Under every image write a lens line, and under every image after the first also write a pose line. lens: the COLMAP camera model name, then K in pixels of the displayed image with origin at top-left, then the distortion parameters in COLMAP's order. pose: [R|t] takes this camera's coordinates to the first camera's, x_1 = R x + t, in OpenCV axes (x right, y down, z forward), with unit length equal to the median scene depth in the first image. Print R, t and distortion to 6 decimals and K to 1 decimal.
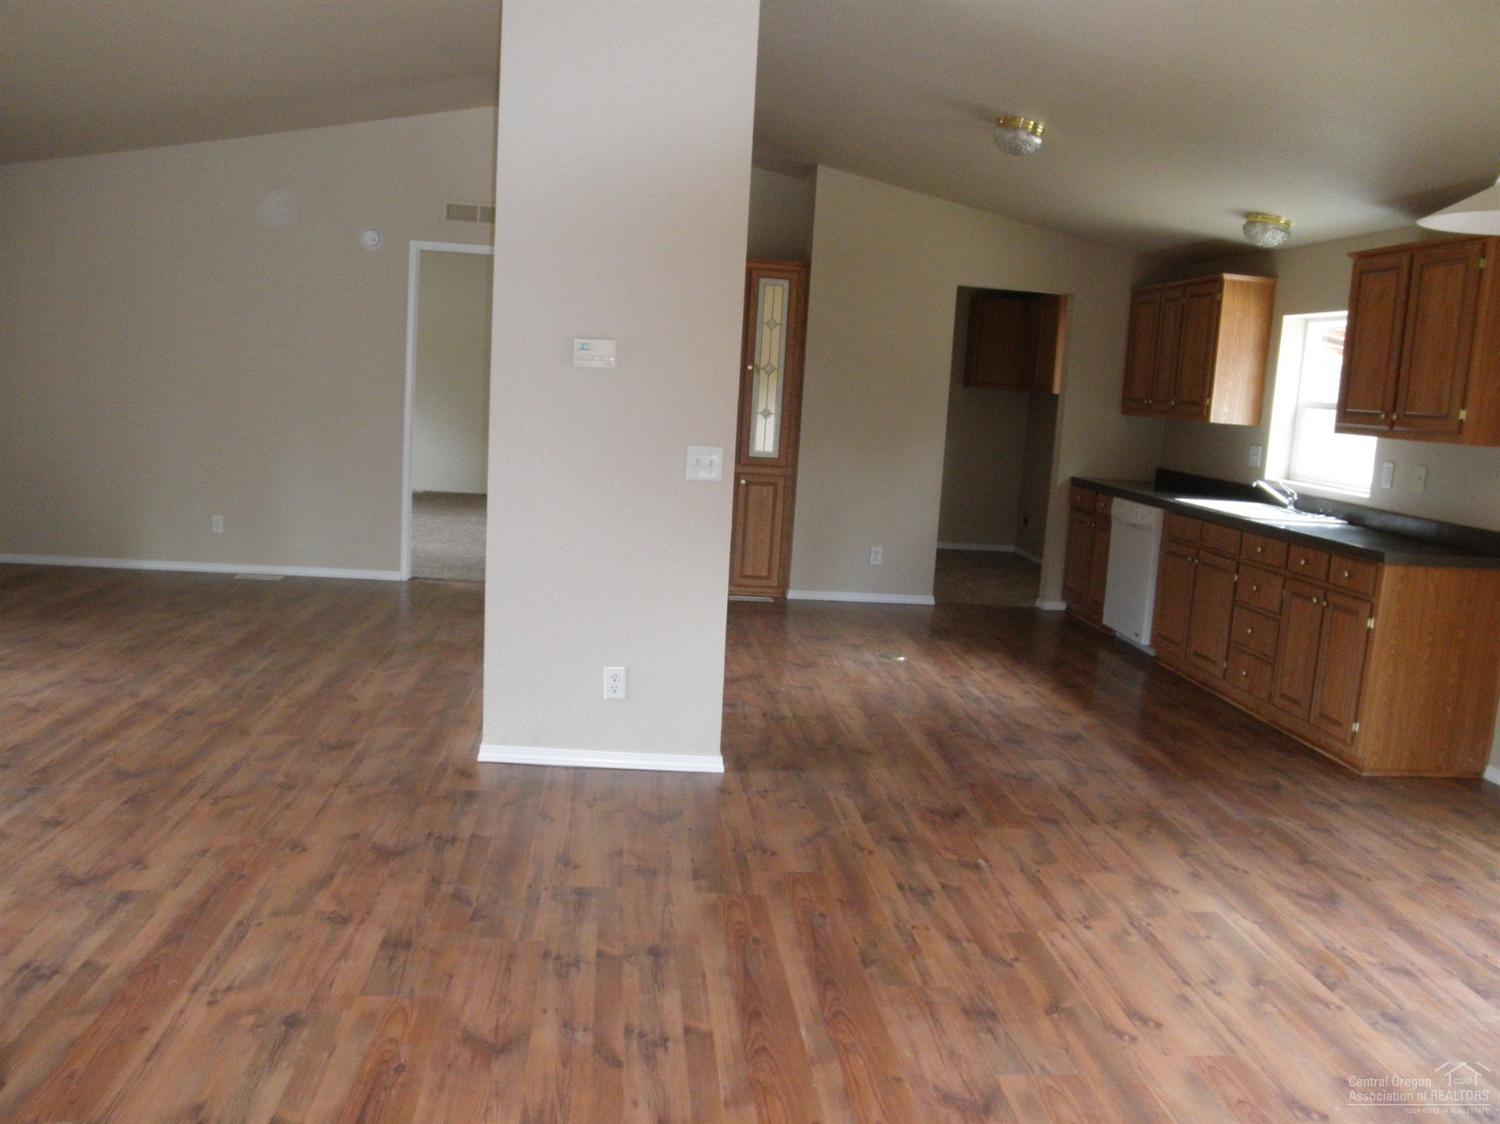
lens RADIAL K [[1227.4, 0, 748.3], [0, 1227.4, 581.3], [0, 0, 1]] dist [-0.135691, 0.121613]
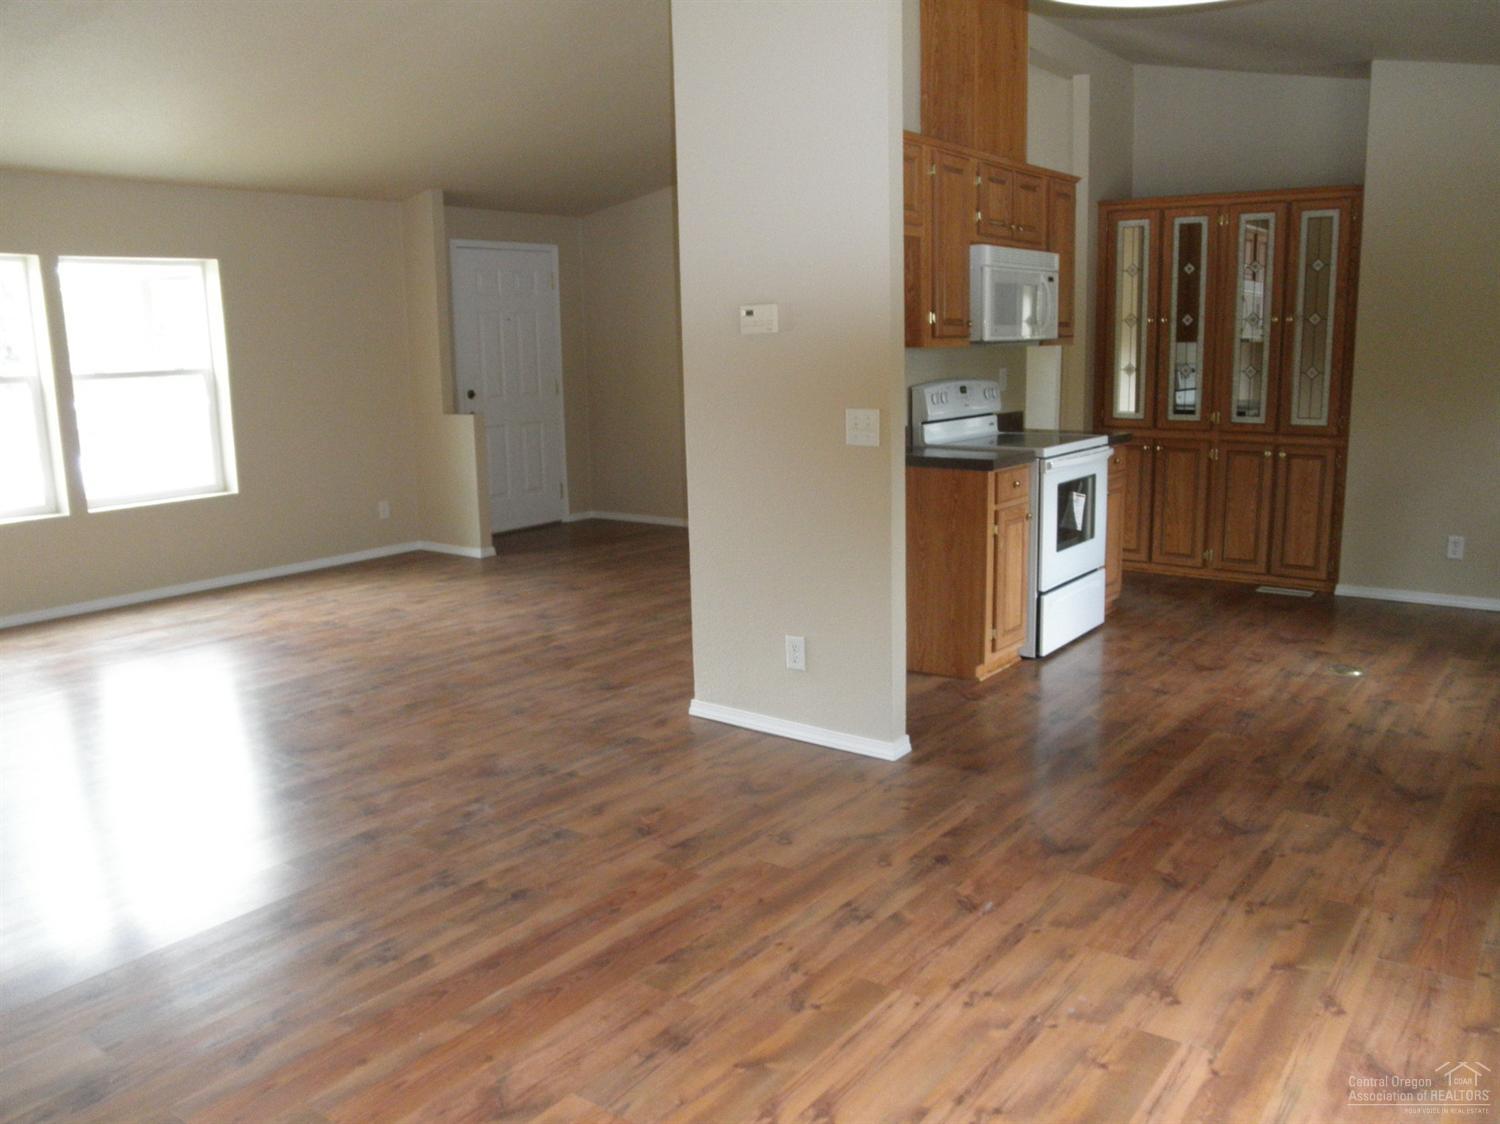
lens RADIAL K [[1227.4, 0, 748.3], [0, 1227.4, 581.3], [0, 0, 1]] dist [-0.135691, 0.121613]
pose [[0.748209, 0.058498, -0.660880, 0.574760], [-0.048287, 0.998265, 0.033694, -0.006411], [0.661704, 0.006702, 0.749735, 0.265951]]
